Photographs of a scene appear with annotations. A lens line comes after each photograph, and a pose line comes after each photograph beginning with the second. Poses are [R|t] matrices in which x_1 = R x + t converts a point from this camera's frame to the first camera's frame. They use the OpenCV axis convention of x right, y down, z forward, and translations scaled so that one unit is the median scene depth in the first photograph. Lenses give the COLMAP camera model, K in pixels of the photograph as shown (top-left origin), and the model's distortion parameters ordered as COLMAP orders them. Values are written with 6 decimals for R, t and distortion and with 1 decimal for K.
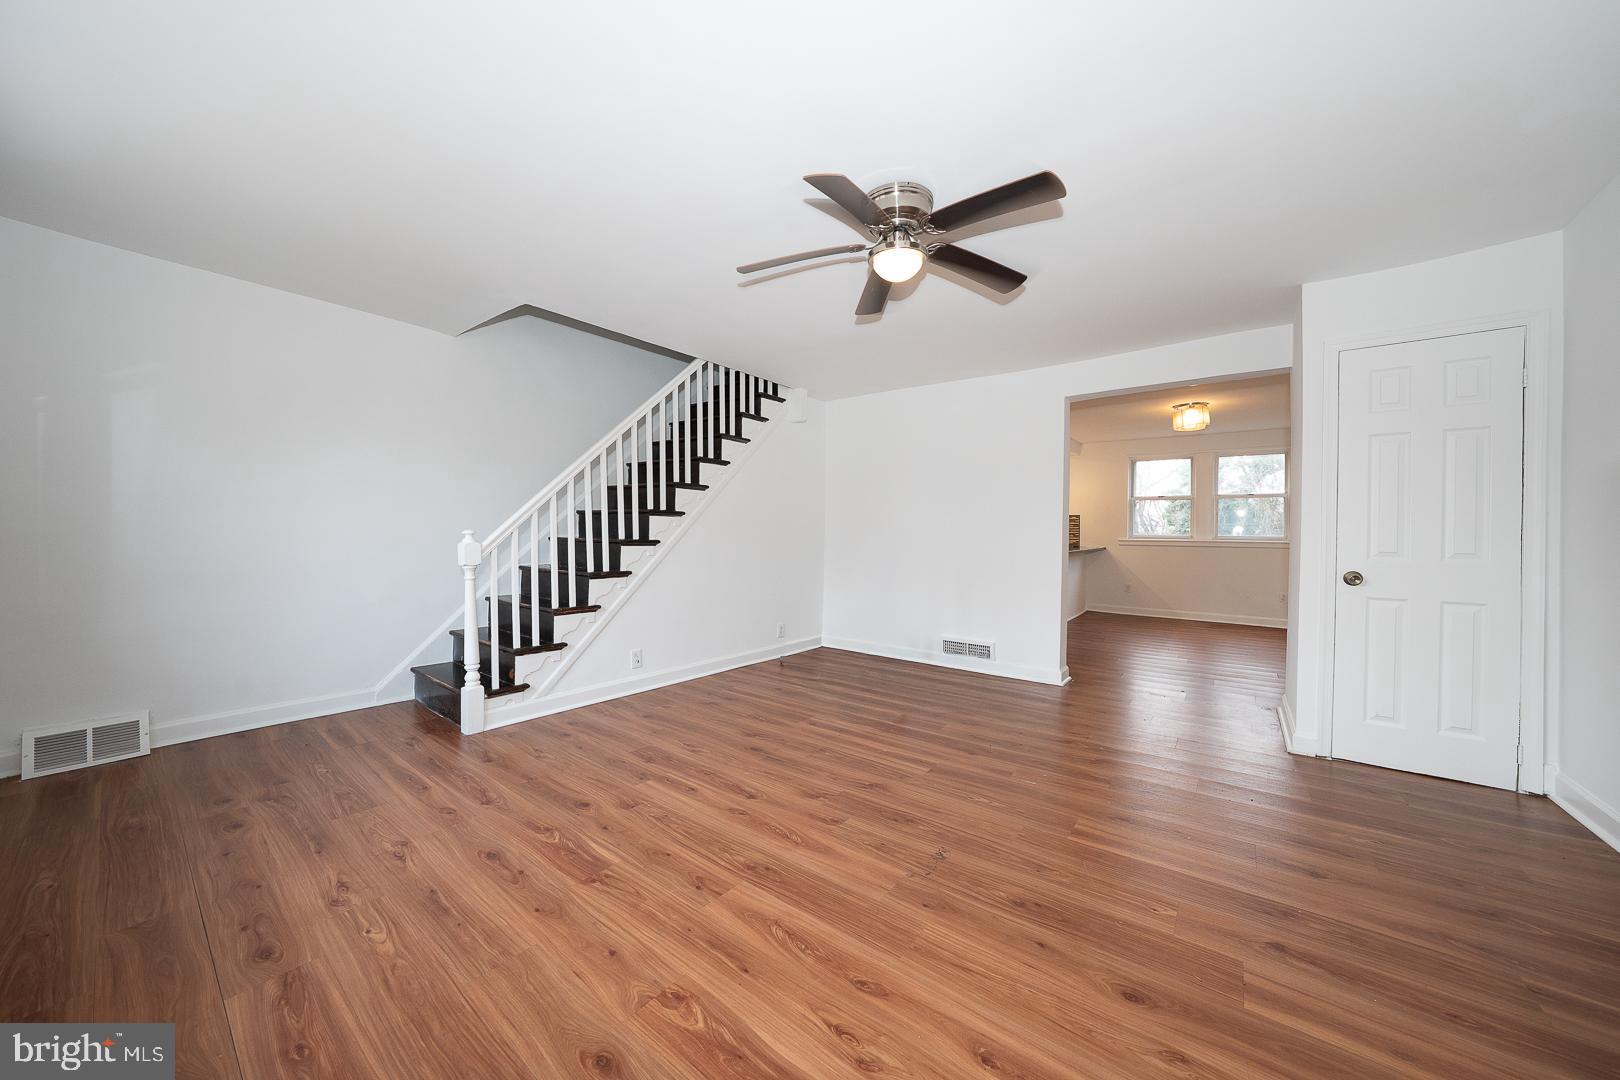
lens RADIAL K [[558.6, 0, 810.0], [0, 558.6, 540.0], [0, 0, 1]] dist [-0.028953, 0.007271]
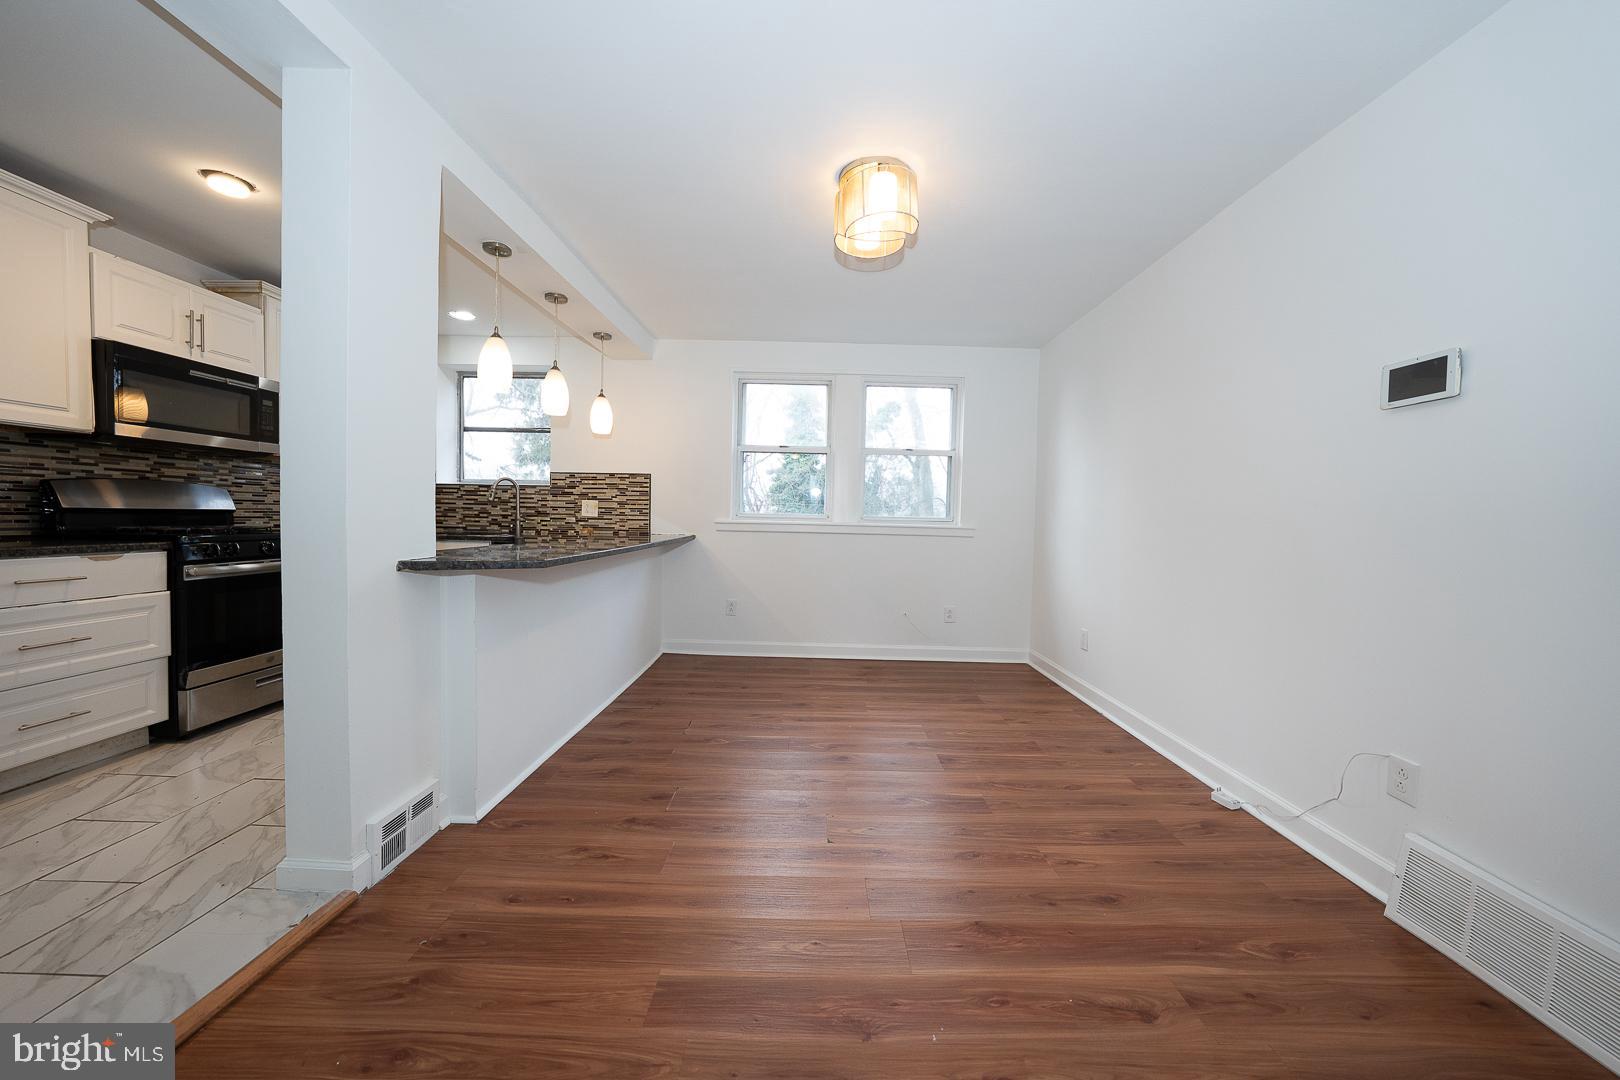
lens RADIAL K [[558.6, 0, 810.0], [0, 558.6, 540.0], [0, 0, 1]] dist [-0.028953, 0.007271]
pose [[0.794572, -0.014597, 0.606995, 0.294710], [-0.010434, 0.999235, 0.037688, -0.002275], [-0.607081, -0.036279, 0.793812, 0.506862]]
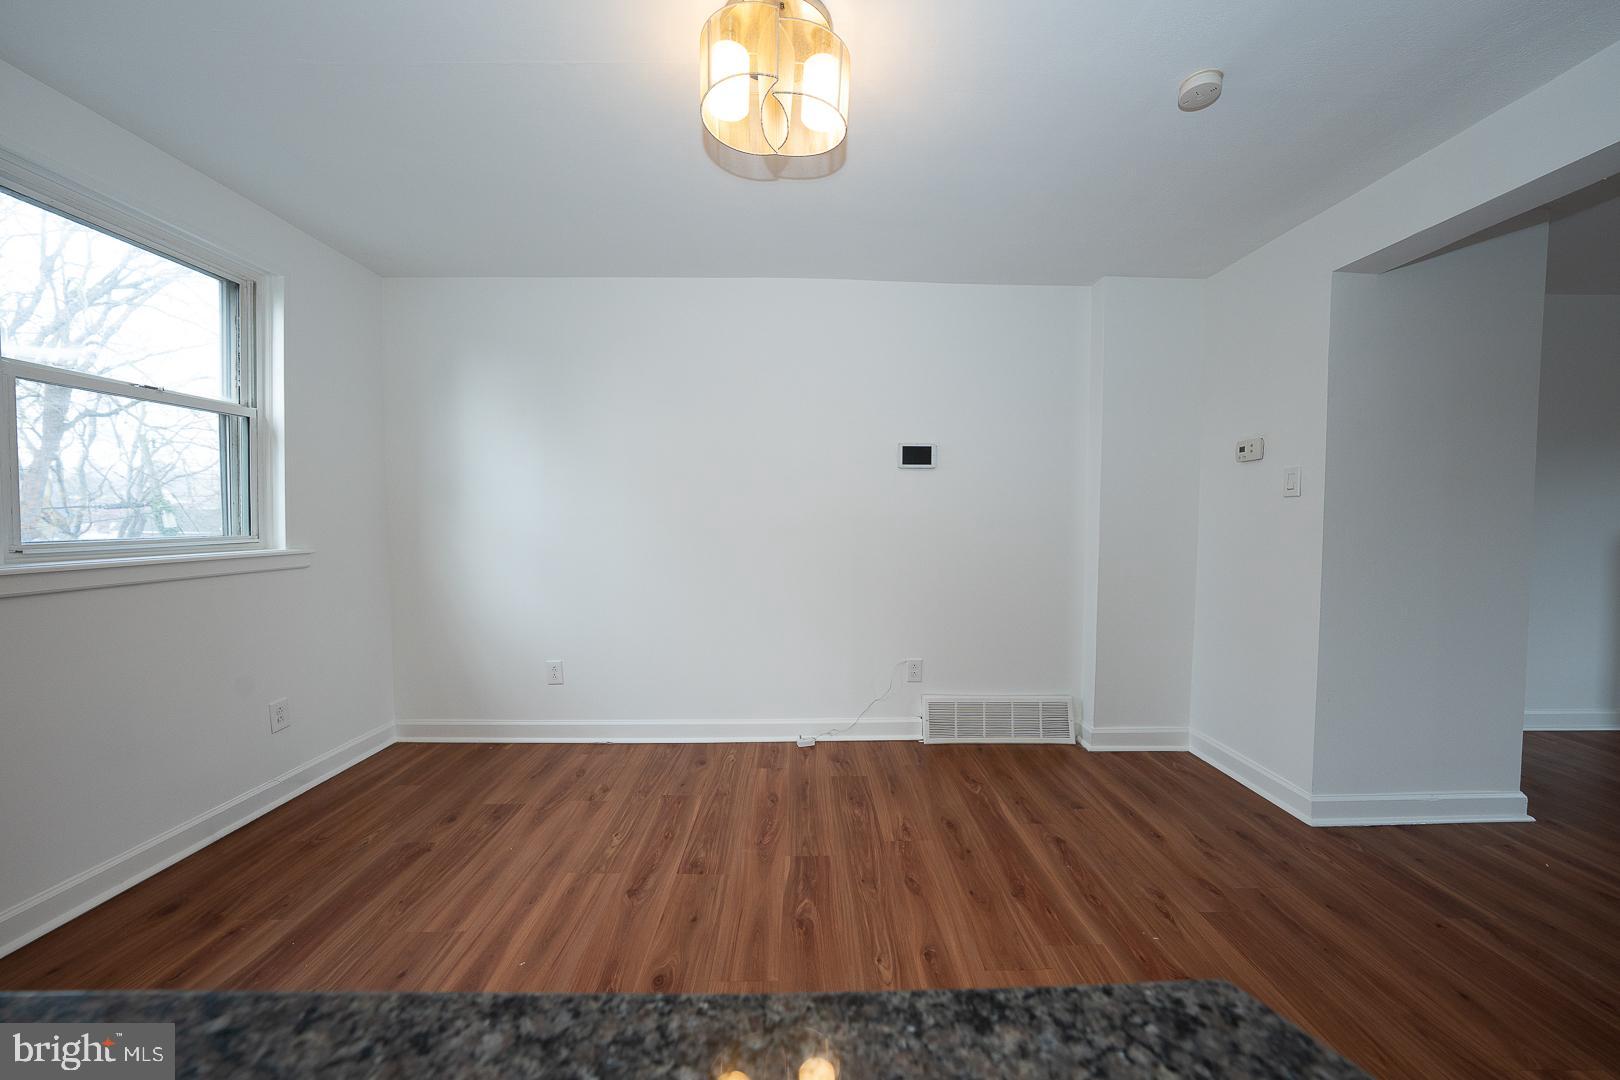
lens RADIAL K [[558.6, 0, 810.0], [0, 558.6, 540.0], [0, 0, 1]] dist [-0.028953, 0.007271]
pose [[-0.627445, -0.039962, 0.777635, 0.342044], [-0.000810, 0.998715, 0.050670, -0.017499], [-0.778660, 0.031163, -0.626671, 0.830393]]
